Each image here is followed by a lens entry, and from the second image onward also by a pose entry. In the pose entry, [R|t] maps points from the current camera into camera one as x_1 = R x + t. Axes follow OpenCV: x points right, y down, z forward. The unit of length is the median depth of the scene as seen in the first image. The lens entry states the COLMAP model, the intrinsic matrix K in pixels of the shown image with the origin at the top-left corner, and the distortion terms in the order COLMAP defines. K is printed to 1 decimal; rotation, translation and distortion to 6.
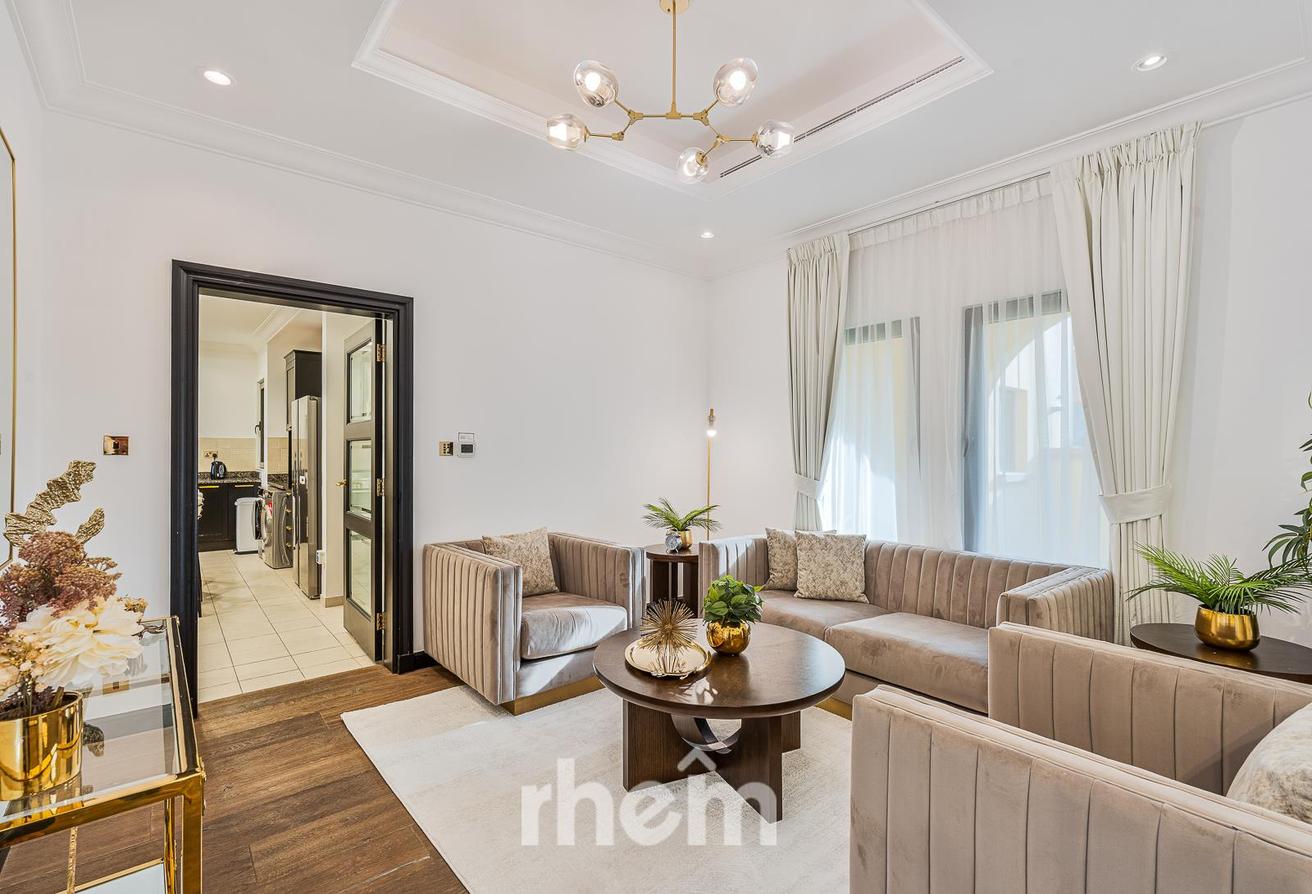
lens RADIAL K [[597.8, 0, 648.0], [0, 597.8, 452.5], [0, 0, 1]] dist [-0.007698, 0.001900]
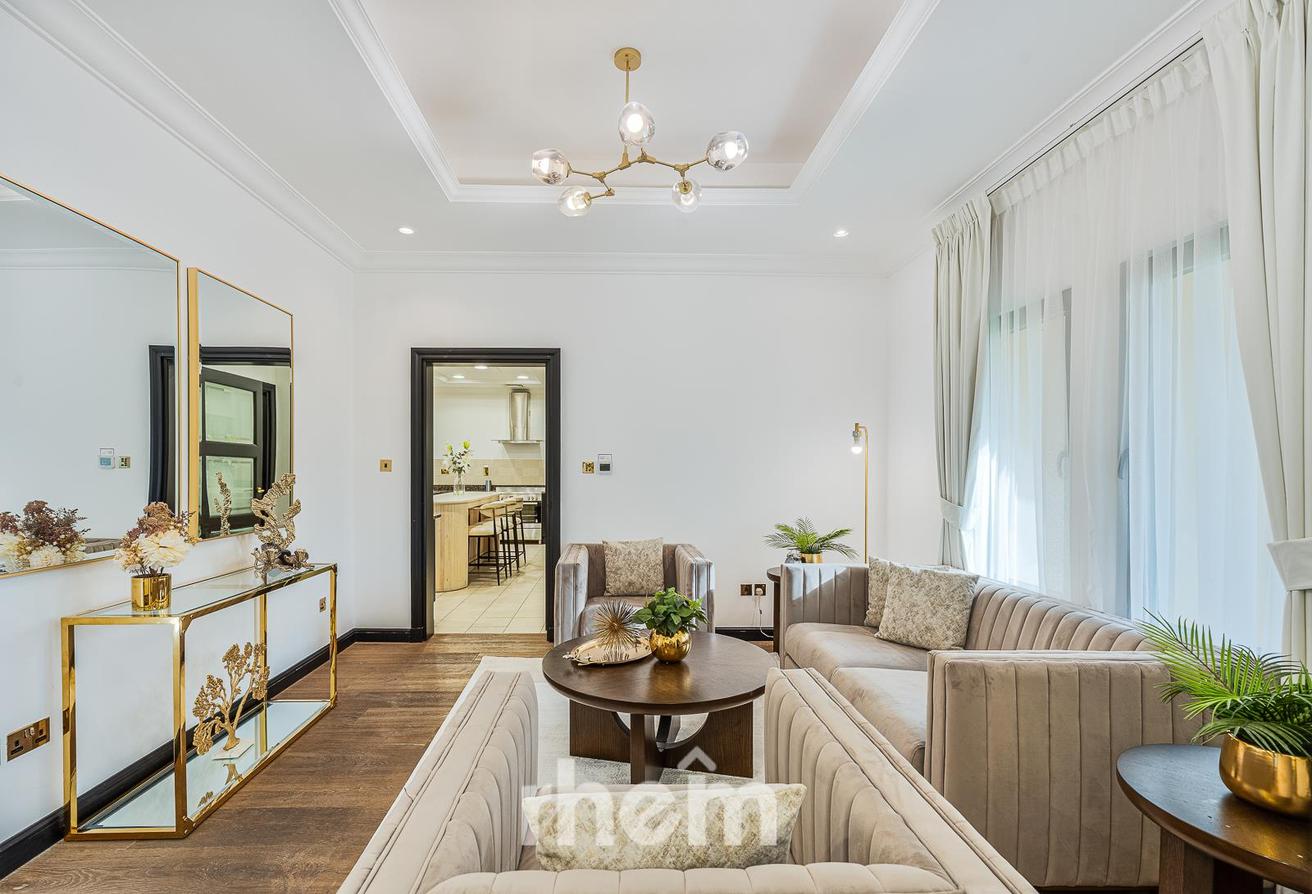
lens RADIAL K [[597.8, 0, 618.5], [0, 597.8, 479.1], [0, 0, 1]] dist [-0.007698, 0.001900]
pose [[0.778744, 0.011144, -0.627243, 0.437328], [-0.003679, 0.999906, 0.013197, 0.000962], [0.627331, -0.007969, 0.778712, 0.075554]]
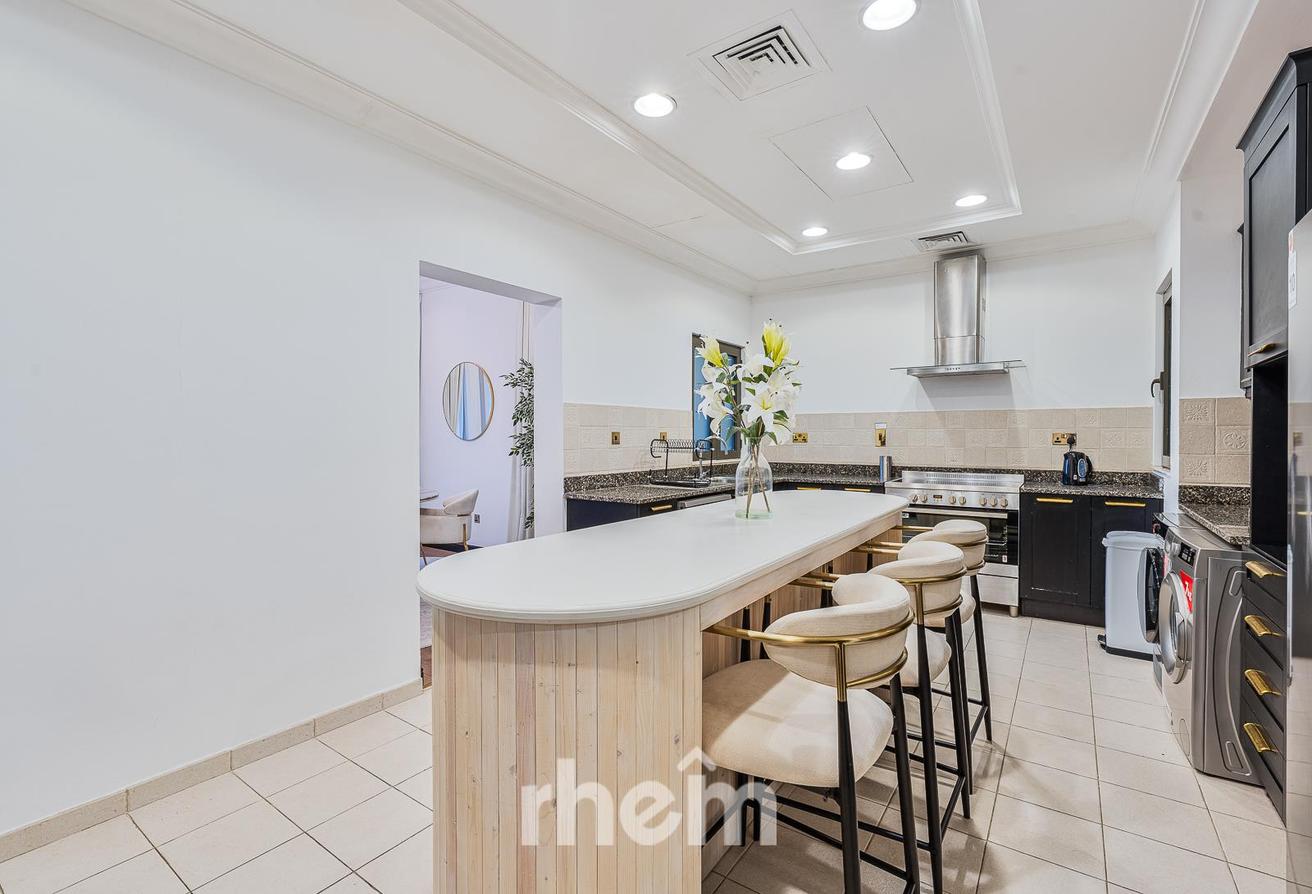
lens RADIAL K [[597.8, 0, 678.8], [0, 597.8, 443.4], [0, 0, 1]] dist [-0.007698, 0.001900]
pose [[0.302587, 0.010484, -0.953064, -0.659457], [-0.000147, 0.999940, 0.010953, 0.003312], [0.953122, -0.003174, 0.302571, 1.025655]]
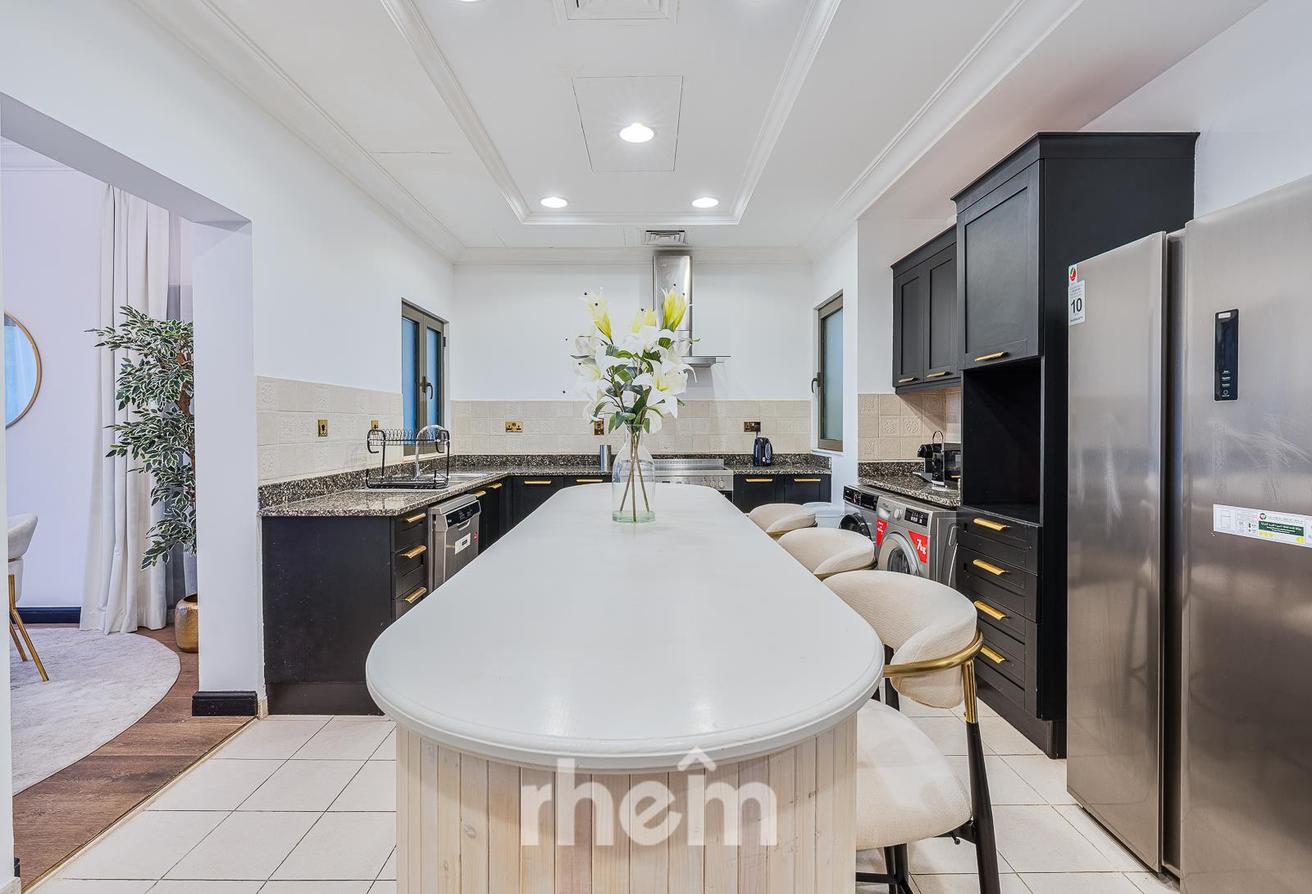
lens RADIAL K [[597.8, 0, 658.6], [0, 597.8, 435.5], [0, 0, 1]] dist [-0.007698, 0.001900]
pose [[0.791741, 0.005667, -0.610831, -0.874575], [0.004612, 0.999873, 0.015254, 0.005501], [0.610840, -0.014894, 0.791614, 0.901330]]
